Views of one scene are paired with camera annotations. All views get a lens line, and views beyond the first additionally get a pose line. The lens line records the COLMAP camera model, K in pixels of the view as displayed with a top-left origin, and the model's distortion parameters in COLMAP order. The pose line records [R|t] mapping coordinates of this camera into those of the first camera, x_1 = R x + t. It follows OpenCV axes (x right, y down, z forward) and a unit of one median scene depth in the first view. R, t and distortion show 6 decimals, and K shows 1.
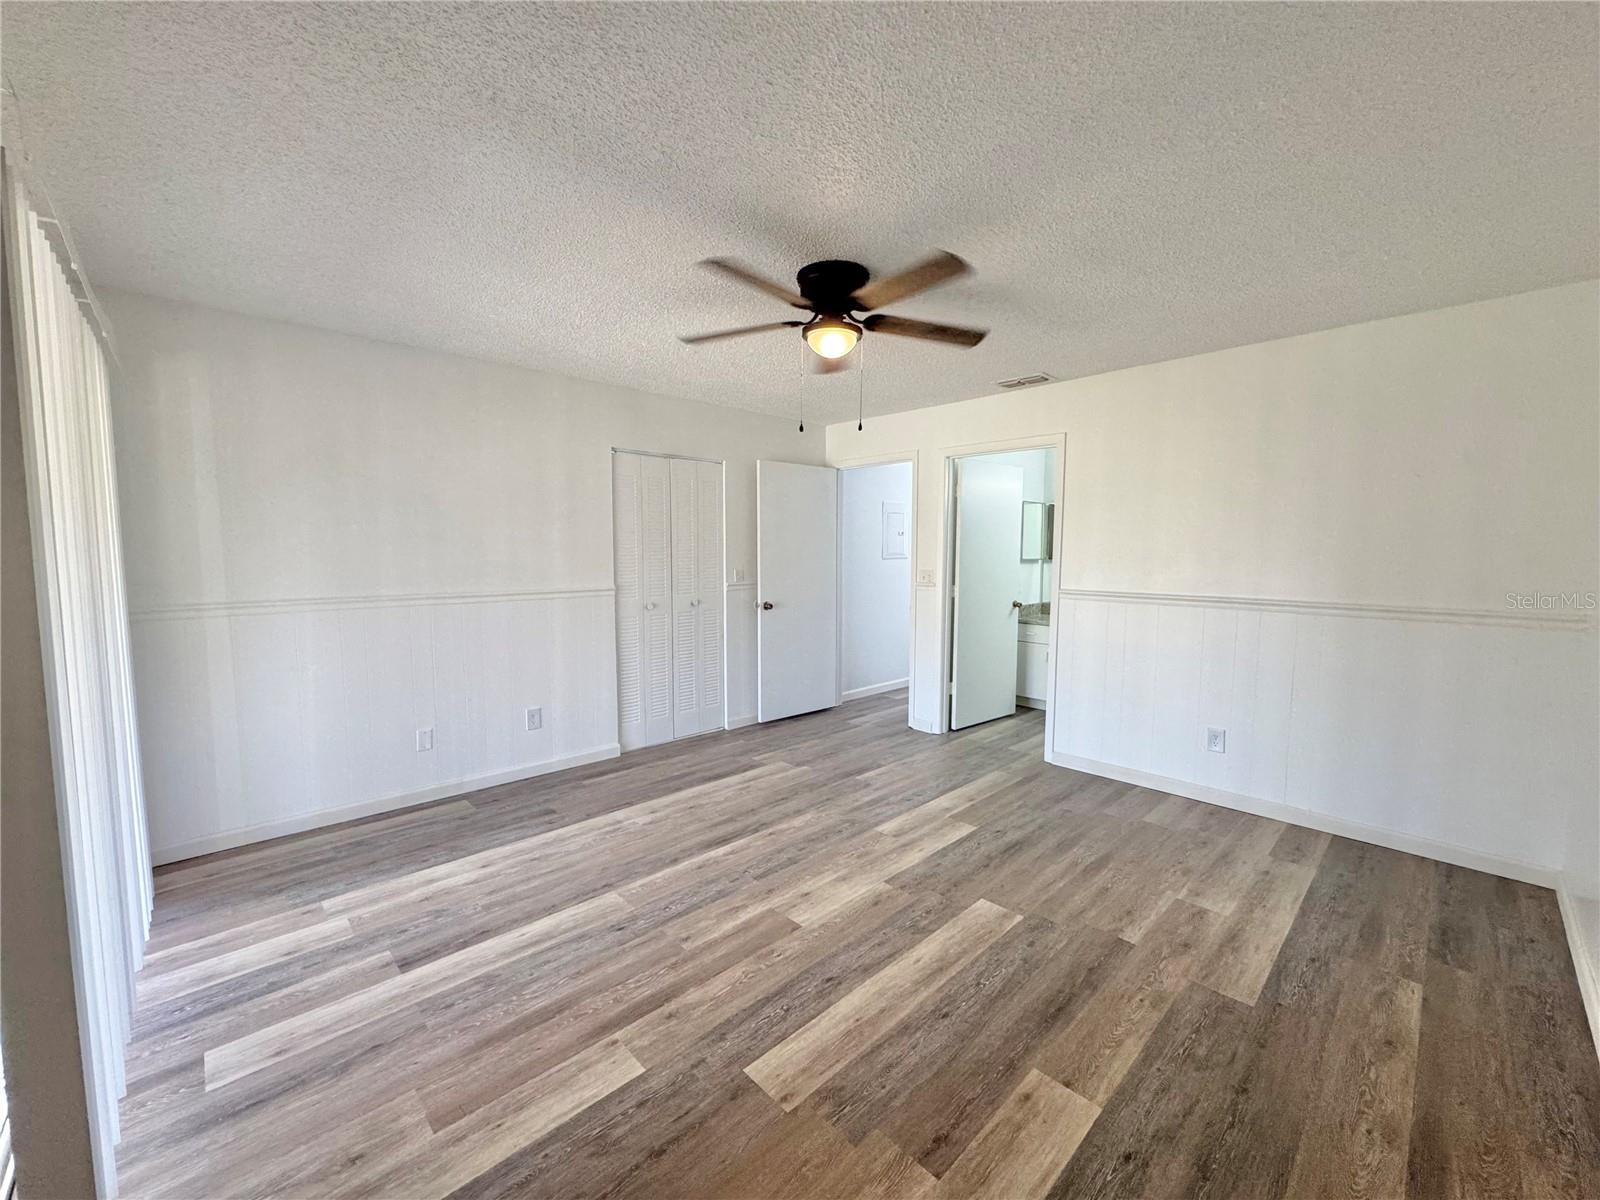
lens RADIAL K [[637.6, 0, 805.5], [0, 637.6, 597.1], [0, 0, 1]] dist [-0.003104, -0.000001]
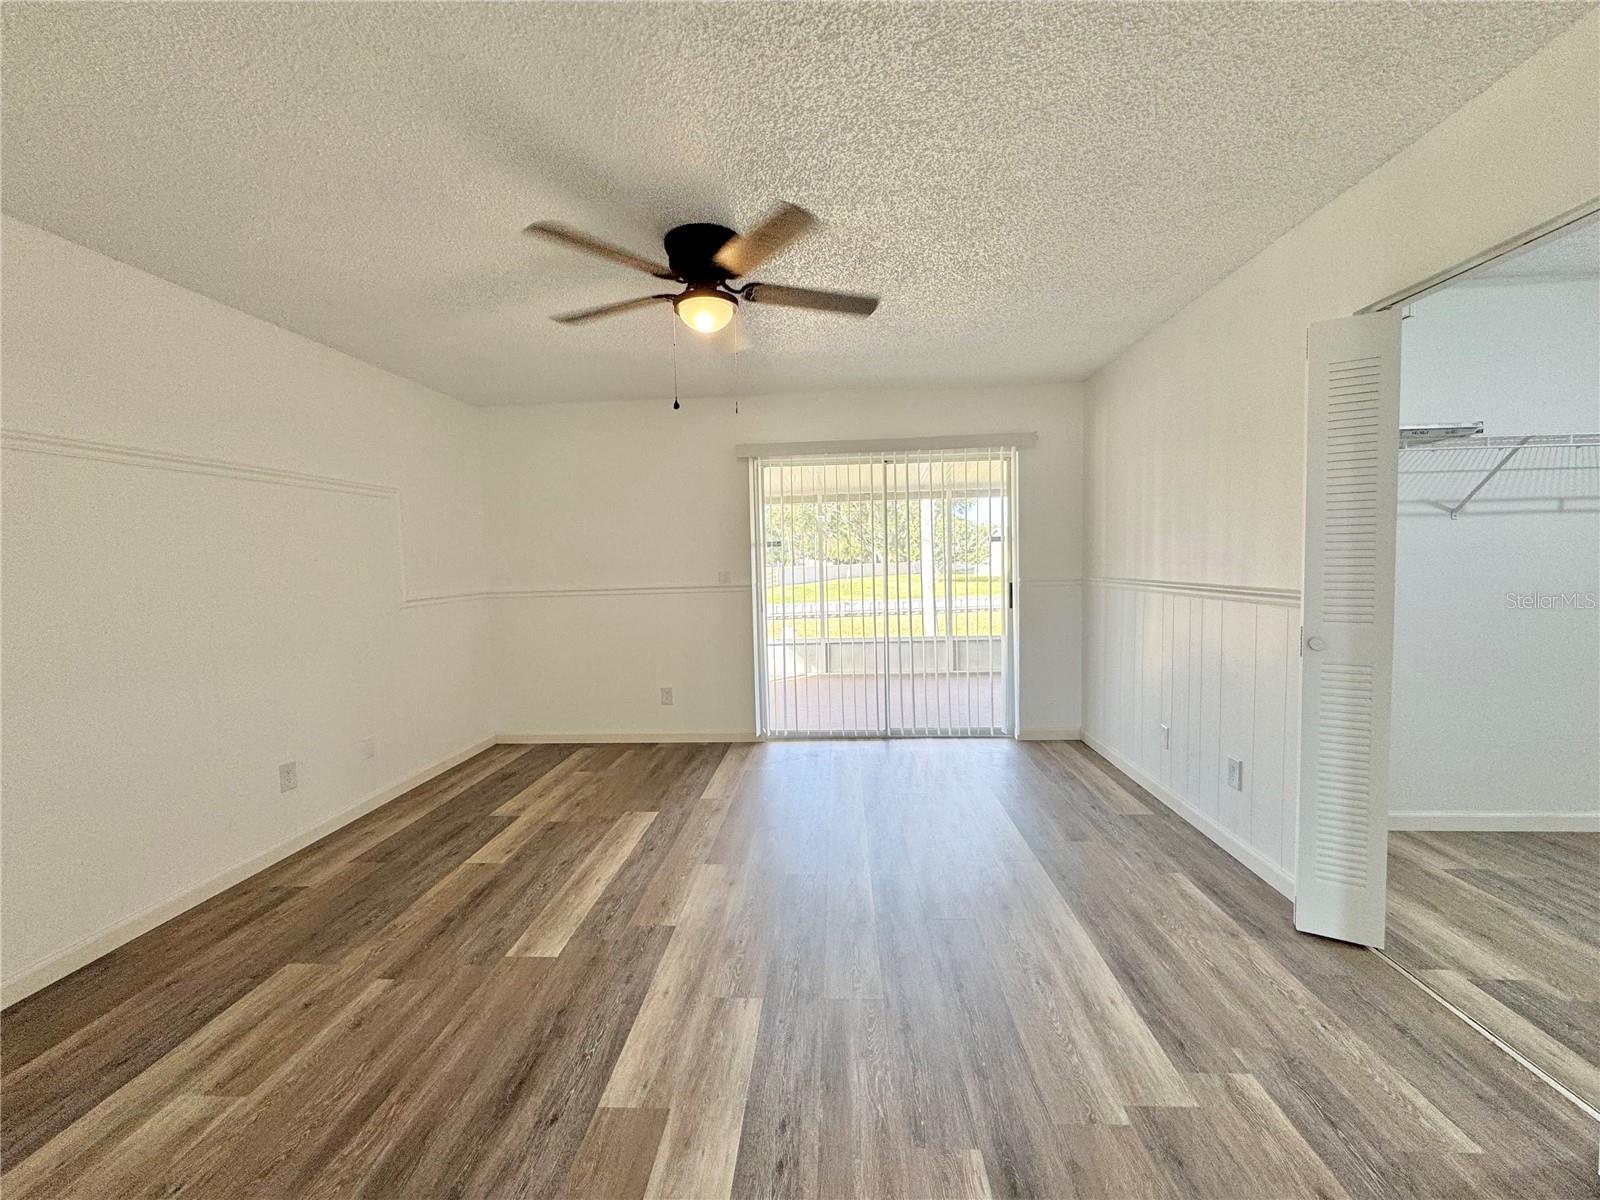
lens RADIAL K [[637.6, 0, 800.0], [0, 637.6, 599.0], [0, 0, 1]] dist [-0.003104, -0.000001]
pose [[-0.738392, 0.058216, -0.671855, 0.609612], [-0.028093, 0.992747, 0.116897, -0.105443], [0.673787, 0.105190, -0.731400, 1.881311]]
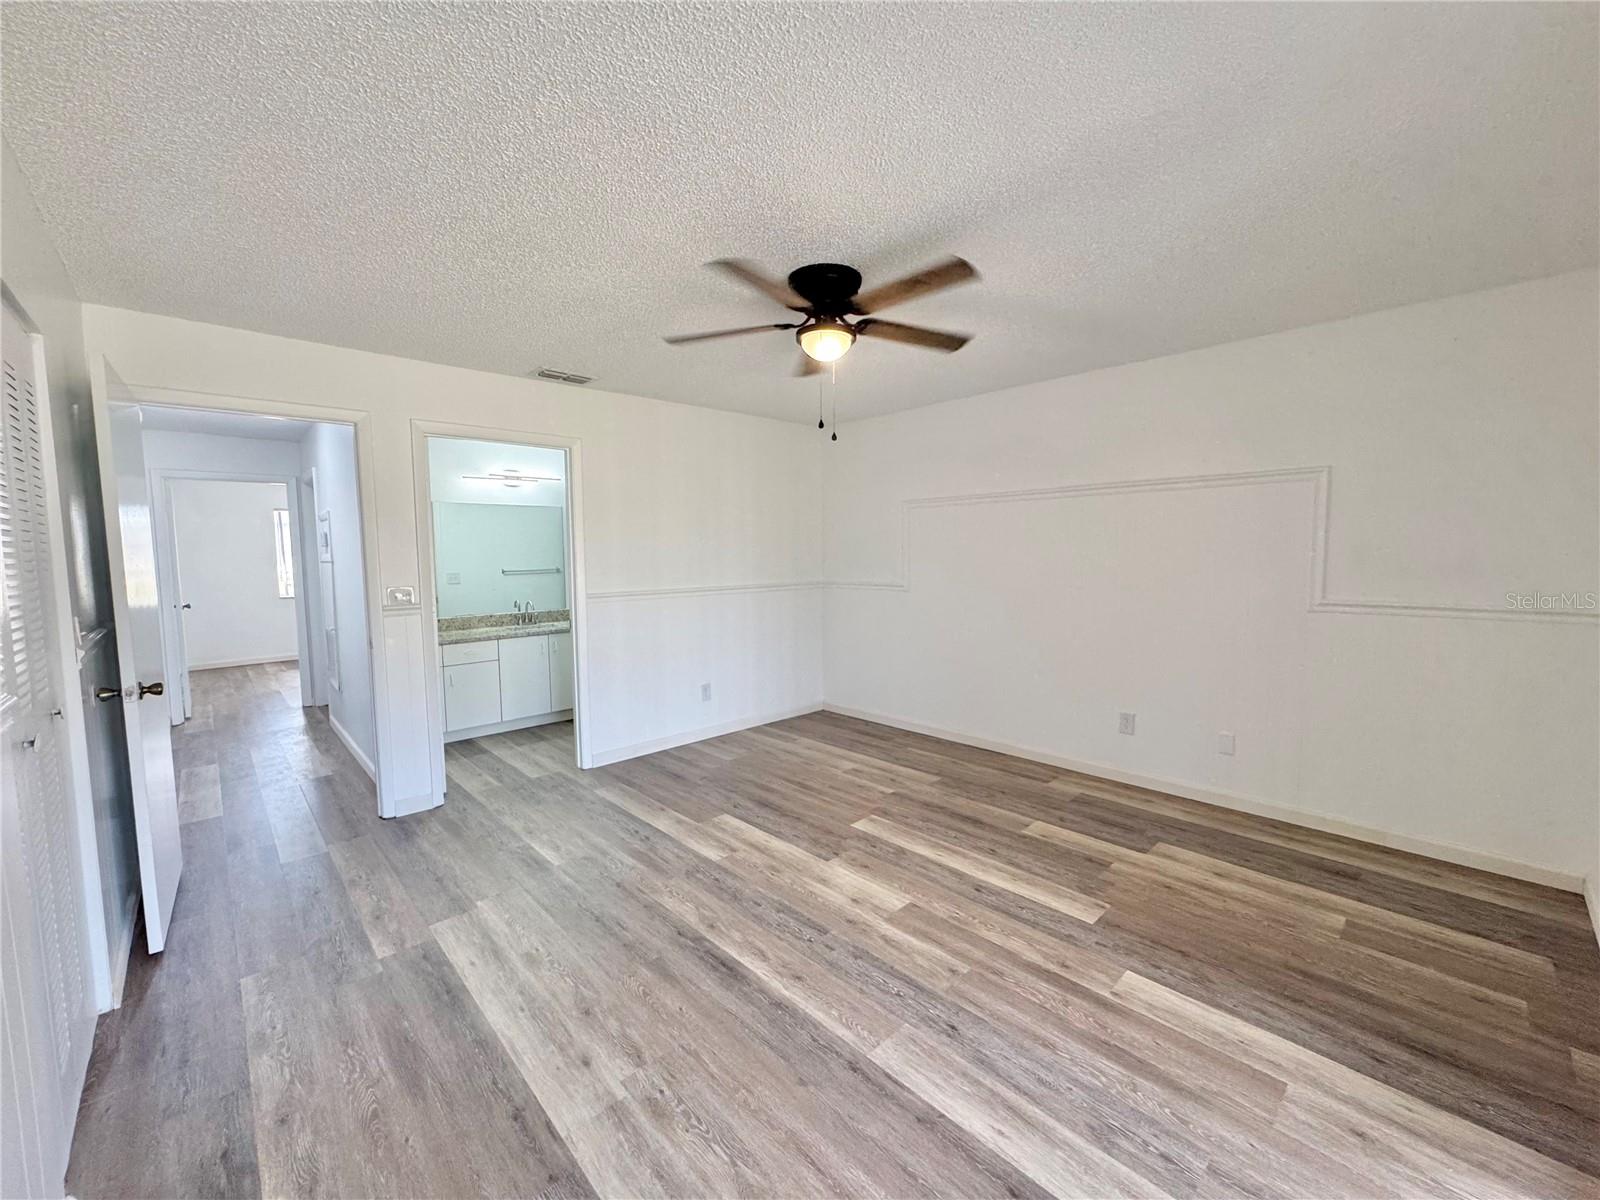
lens RADIAL K [[637.6, 0, 802.1], [0, 637.6, 596.6], [0, 0, 1]] dist [-0.003104, -0.000001]
pose [[0.012588, -0.076706, 0.996974, -1.018957], [0.087555, 0.993308, 0.075319, -0.091523], [-0.996080, 0.086342, 0.019220, 1.093011]]
